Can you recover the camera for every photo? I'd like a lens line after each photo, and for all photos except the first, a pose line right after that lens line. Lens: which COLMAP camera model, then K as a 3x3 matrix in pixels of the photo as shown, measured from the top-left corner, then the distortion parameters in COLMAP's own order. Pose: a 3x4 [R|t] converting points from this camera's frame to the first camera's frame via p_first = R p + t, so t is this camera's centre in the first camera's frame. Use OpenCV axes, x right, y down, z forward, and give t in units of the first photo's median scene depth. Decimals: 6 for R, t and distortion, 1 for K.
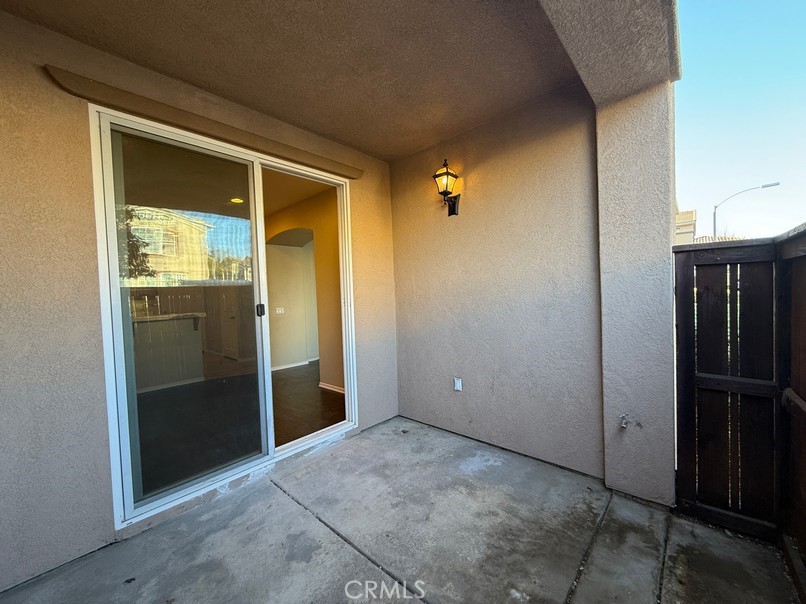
lens RADIAL K [[320.1, 0, 400.5], [0, 320.1, 302.1], [0, 0, 1]] dist [-0.001021, -0.000116]
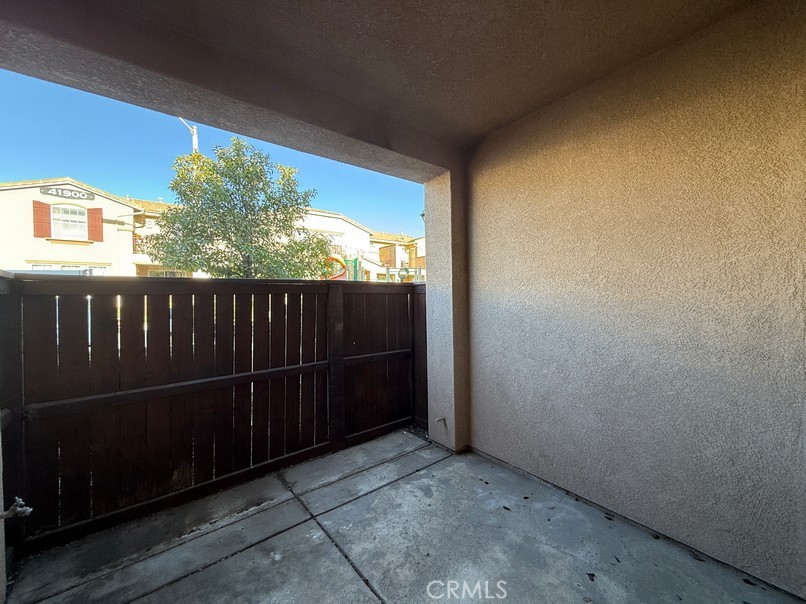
lens RADIAL K [[320.1, 0, 400.5], [0, 320.1, 302.1], [0, 0, 1]] dist [-0.001021, -0.000116]
pose [[-0.985406, 0.046017, 0.163885, -0.322570], [0.052181, 0.998076, 0.033500, -0.075913], [-0.162028, 0.041563, -0.985910, 1.916437]]
